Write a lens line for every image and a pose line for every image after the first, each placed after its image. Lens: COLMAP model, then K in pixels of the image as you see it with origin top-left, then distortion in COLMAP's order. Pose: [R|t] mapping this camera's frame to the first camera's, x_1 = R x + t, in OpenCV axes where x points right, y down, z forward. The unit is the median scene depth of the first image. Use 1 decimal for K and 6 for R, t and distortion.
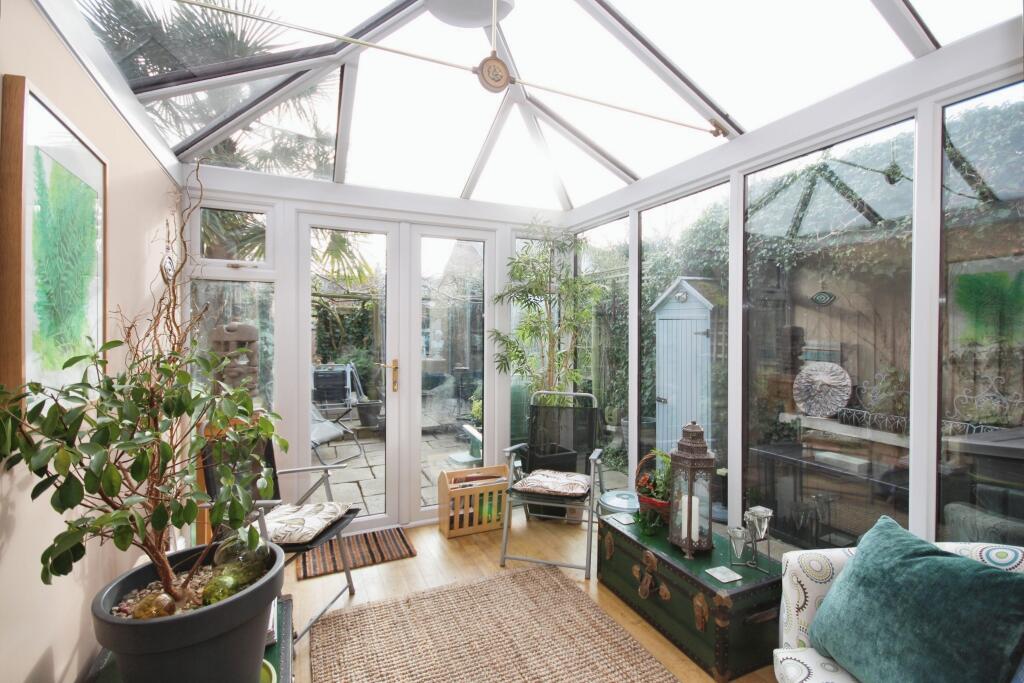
lens RADIAL K [[479.2, 0, 521.0], [0, 479.2, 337.1], [0, 0, 1]] dist [-0.011268, -0.000667]
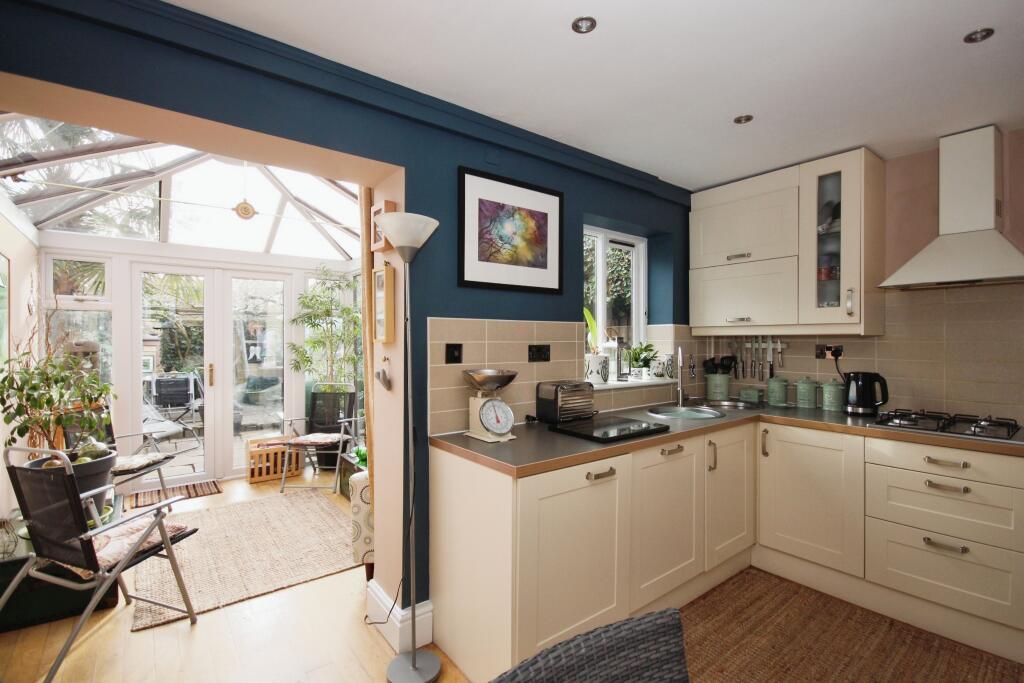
lens RADIAL K [[479.2, 0, 532.6], [0, 479.2, 344.2], [0, 0, 1]] dist [-0.011268, -0.000667]
pose [[0.970362, -0.005692, 0.241590, 0.331220], [0.006377, 0.999978, -0.002054, -0.003263], [-0.241573, 0.003534, 0.970376, -0.627496]]
